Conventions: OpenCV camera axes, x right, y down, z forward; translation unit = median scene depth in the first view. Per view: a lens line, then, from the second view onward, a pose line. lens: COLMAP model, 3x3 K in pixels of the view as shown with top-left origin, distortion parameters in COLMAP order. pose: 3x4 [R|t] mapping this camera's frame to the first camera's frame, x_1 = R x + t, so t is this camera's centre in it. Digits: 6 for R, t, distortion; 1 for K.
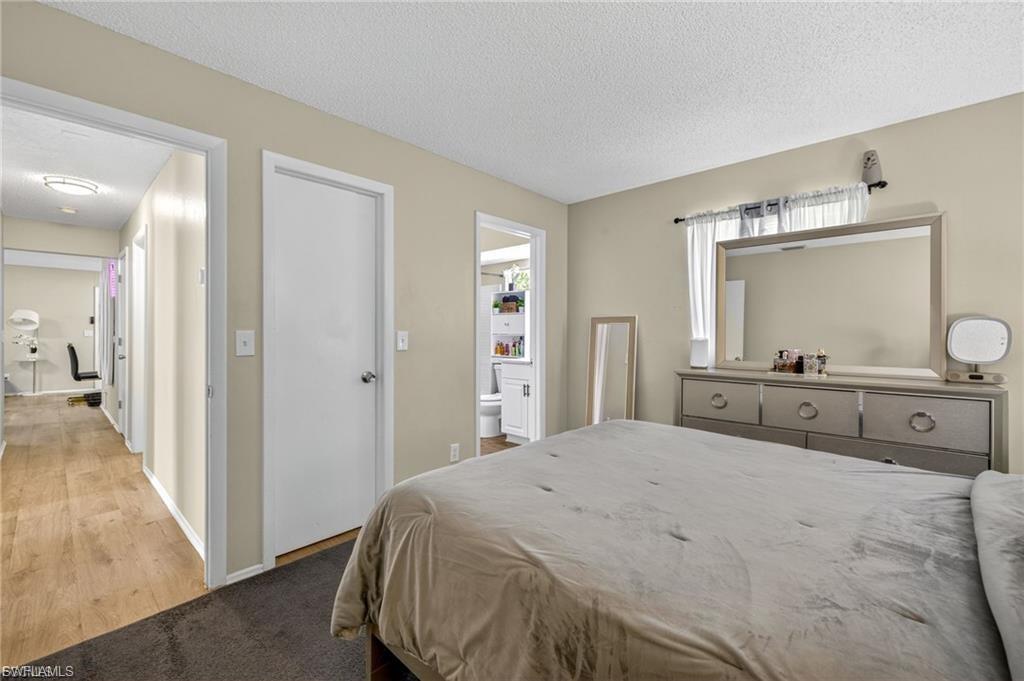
lens RADIAL K [[433.9, 0, 513.5], [0, 433.9, 340.8], [0, 0, 1]] dist [0.002304, 0.000307]
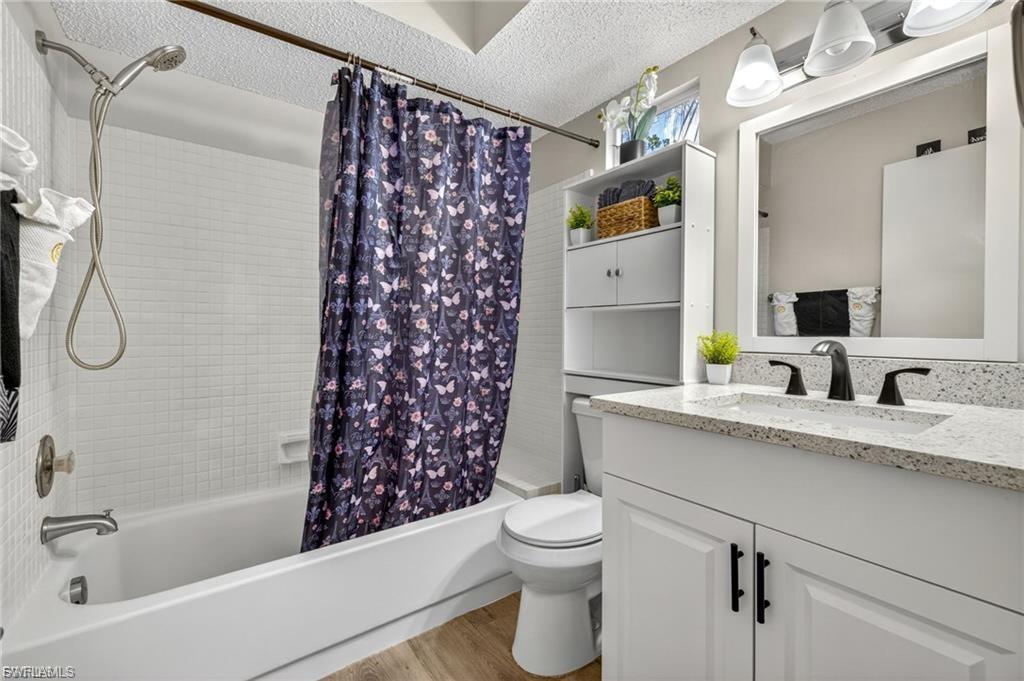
lens RADIAL K [[433.9, 0, 509.6], [0, 433.9, 336.1], [0, 0, 1]] dist [0.002304, 0.000307]
pose [[0.983467, -0.001990, -0.181076, -0.033293], [0.003790, 0.999947, 0.009593, 0.004973], [0.181047, -0.010121, 0.983422, 0.681128]]
